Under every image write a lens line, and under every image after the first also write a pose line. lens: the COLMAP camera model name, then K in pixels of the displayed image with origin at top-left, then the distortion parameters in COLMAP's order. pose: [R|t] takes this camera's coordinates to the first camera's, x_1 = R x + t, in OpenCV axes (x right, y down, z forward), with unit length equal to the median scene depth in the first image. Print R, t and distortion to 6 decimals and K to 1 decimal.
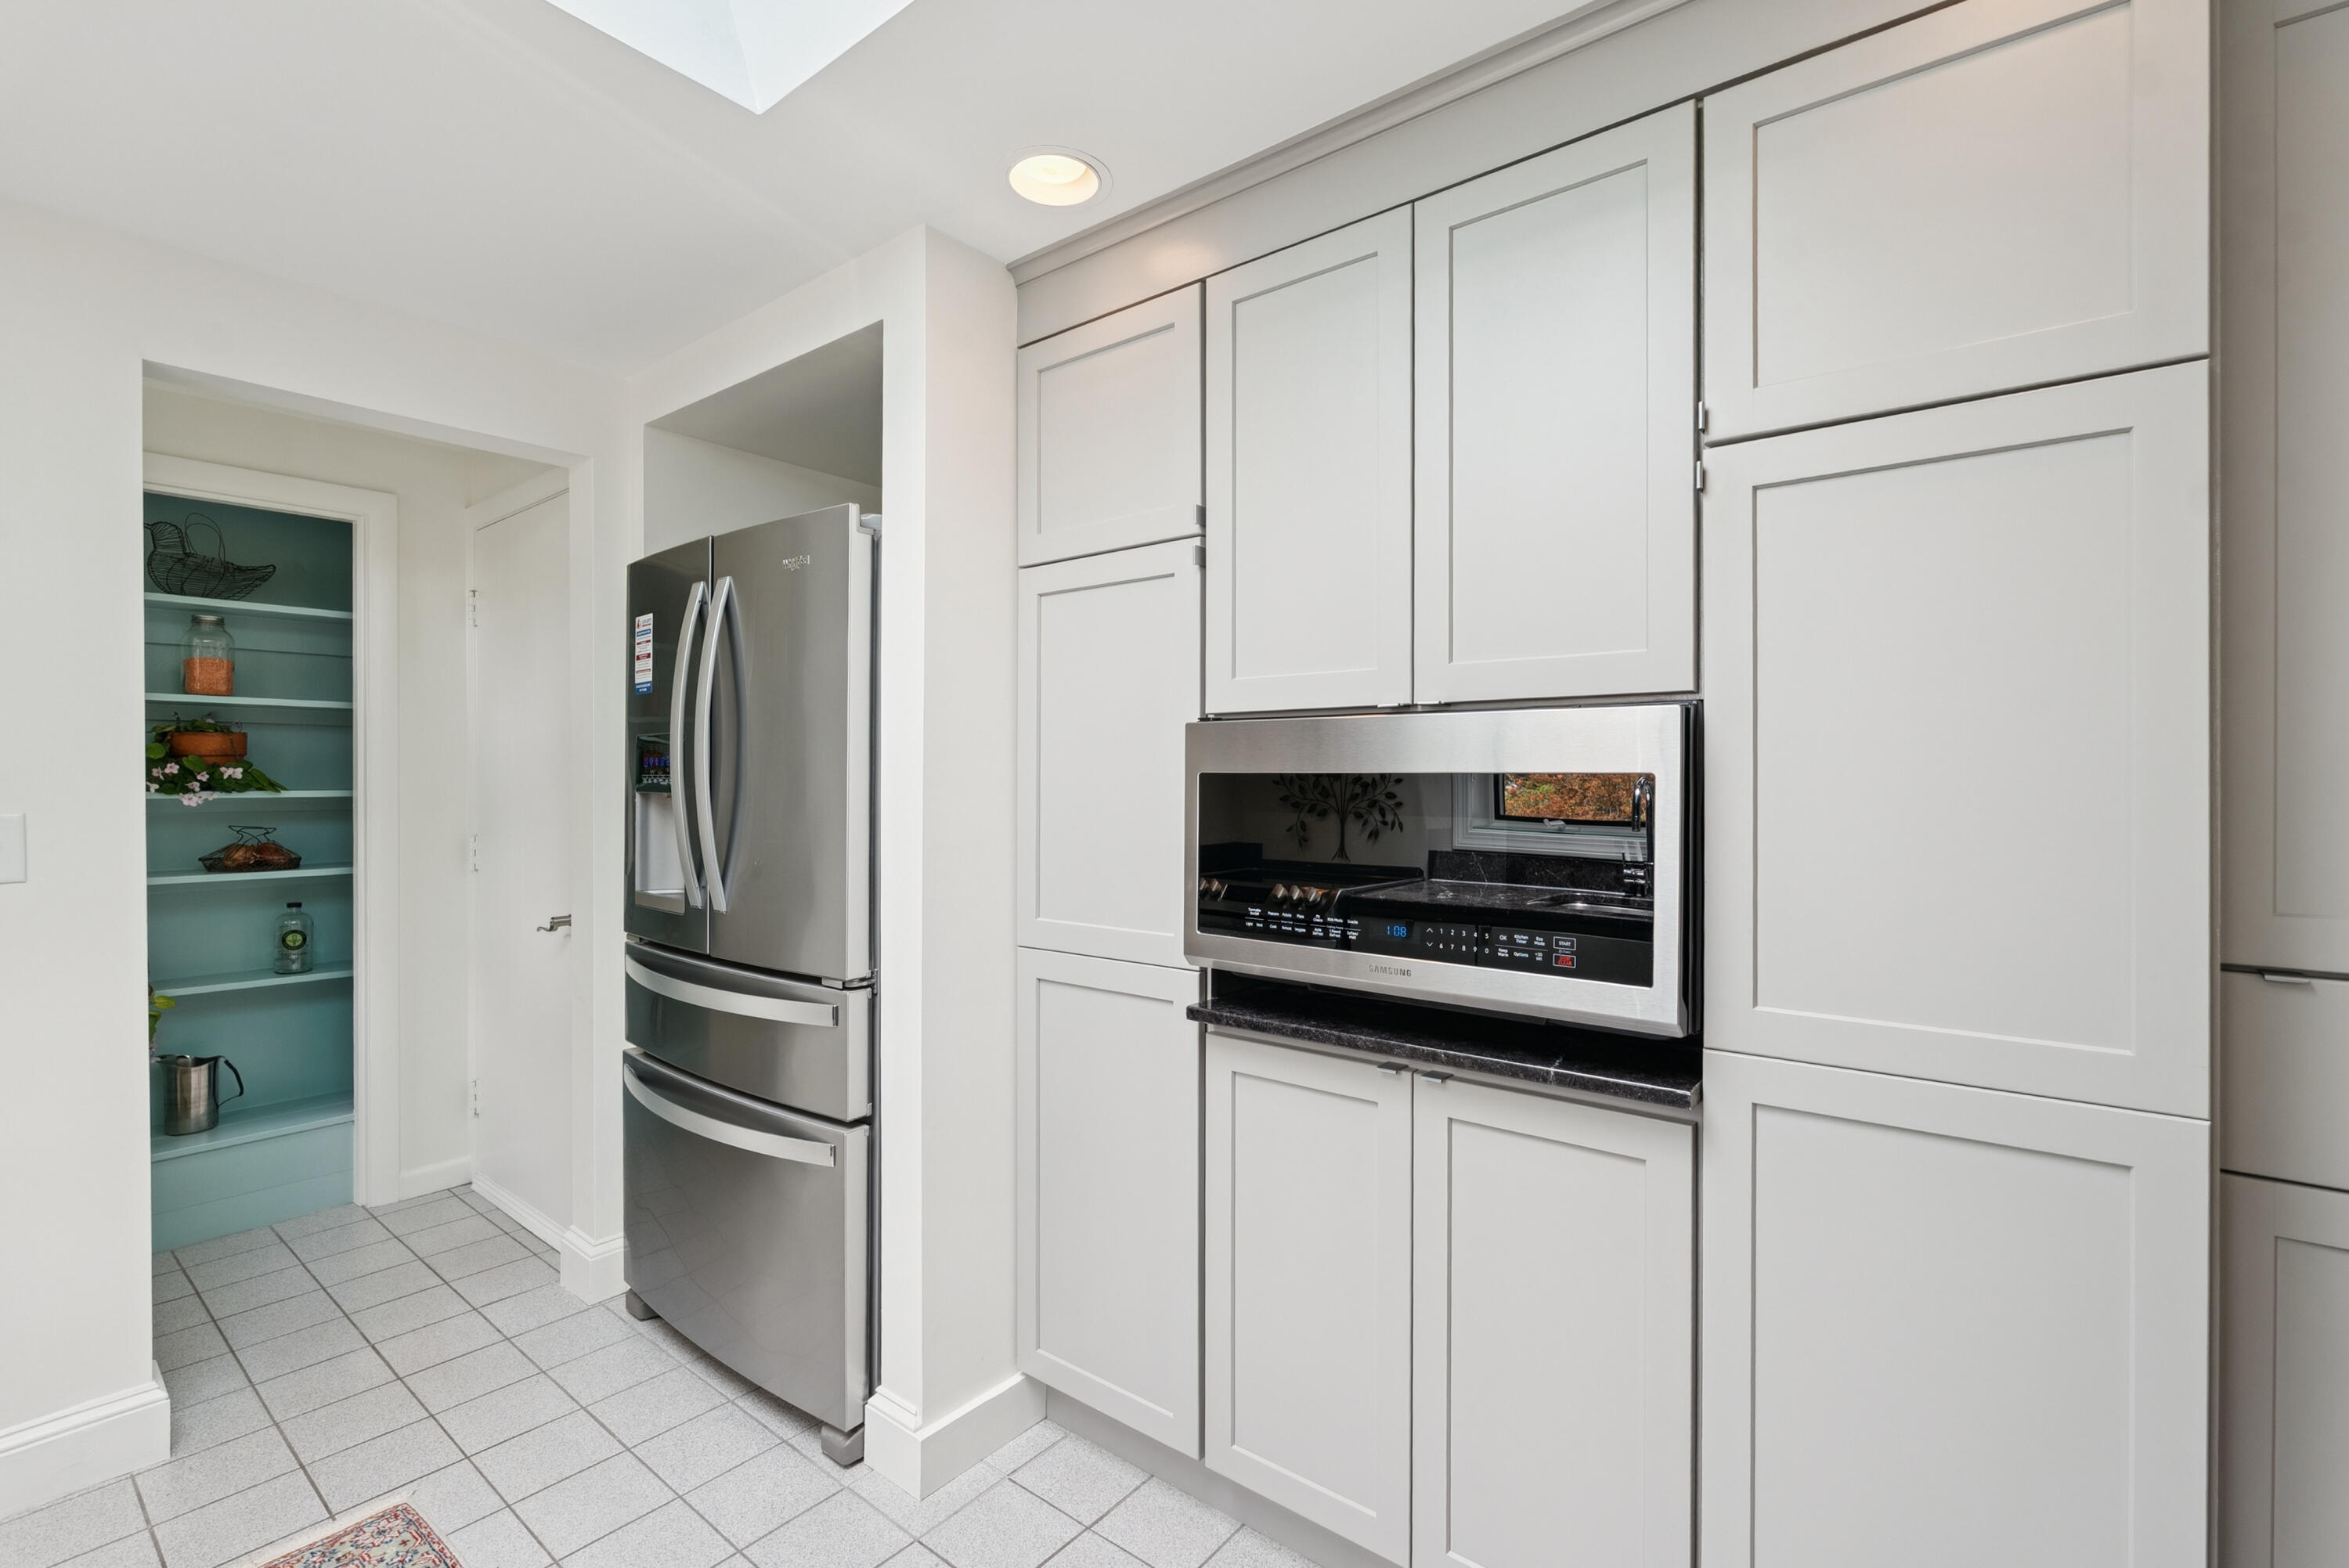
lens RADIAL K [[1041.2, 0, 1181.9], [0, 1041.2, 779.8], [0, 0, 1]] dist [-0.008758, 0.003547]
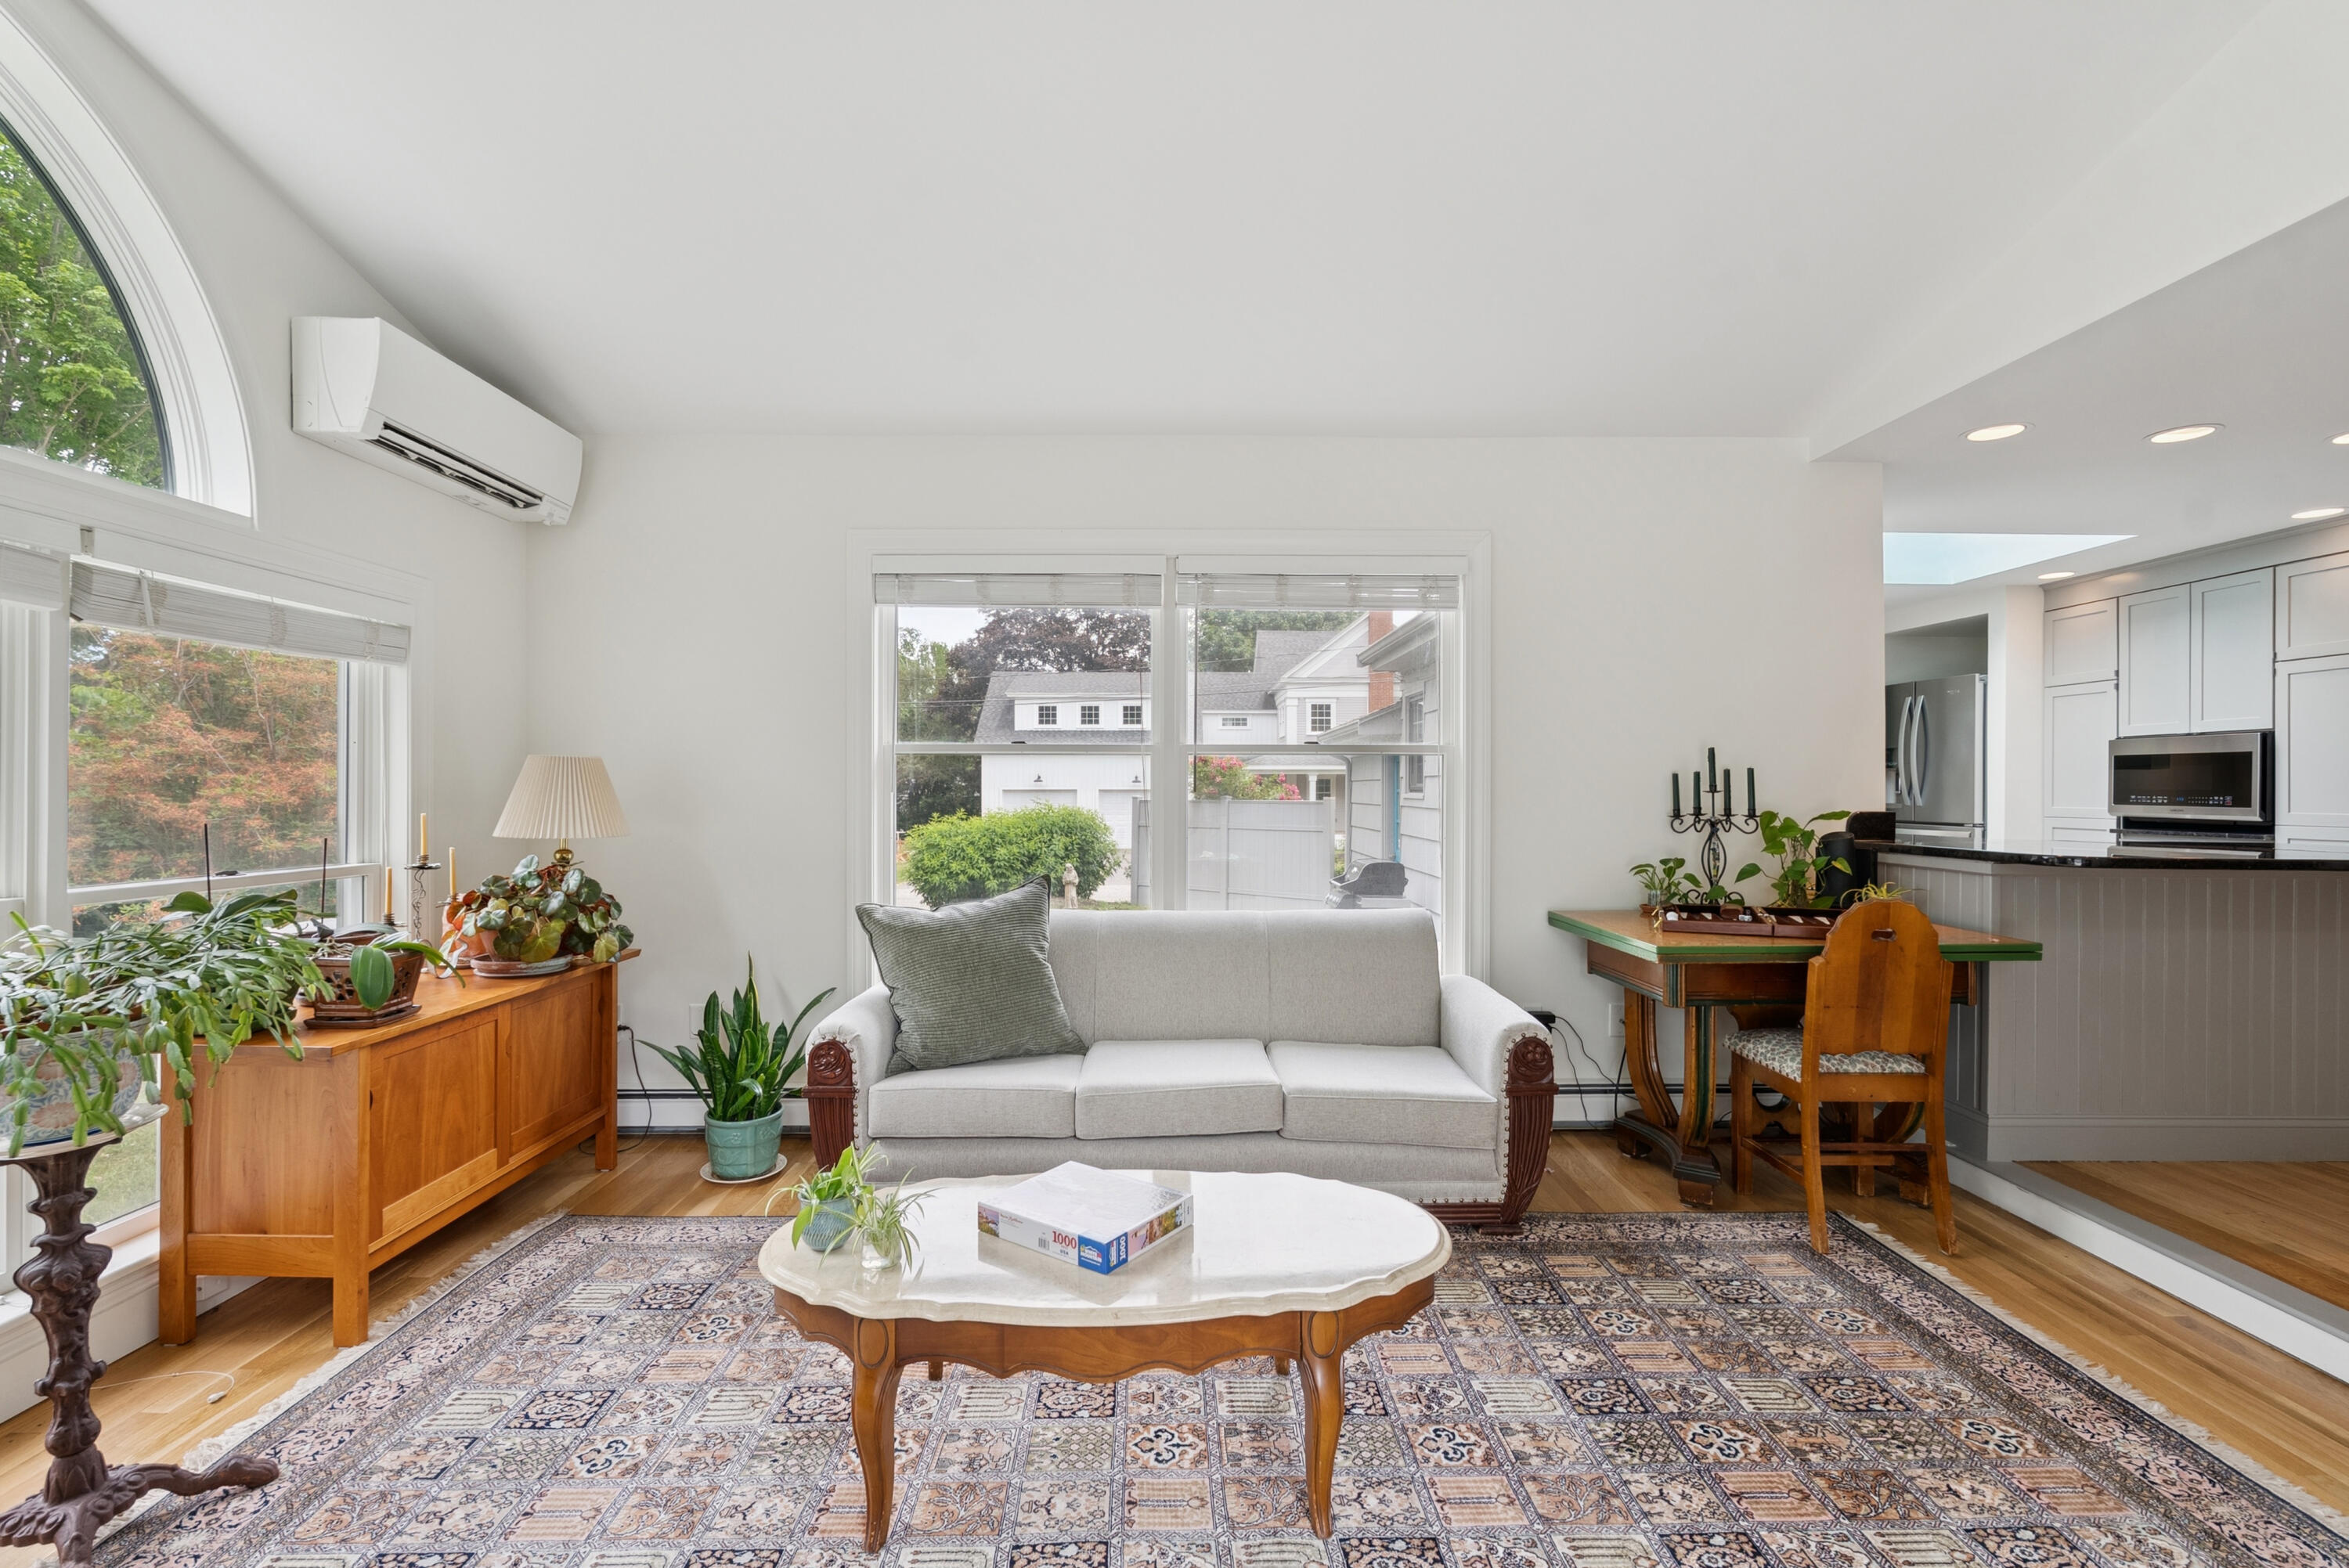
lens RADIAL K [[1041.2, 0, 1181.9], [0, 1041.2, 779.8], [0, 0, 1]] dist [-0.008758, 0.003547]
pose [[0.641123, -0.004953, -0.767422, 0.556264], [-0.002888, 0.999957, -0.008866, 0.093368], [0.767433, 0.007900, 0.641081, -2.888136]]
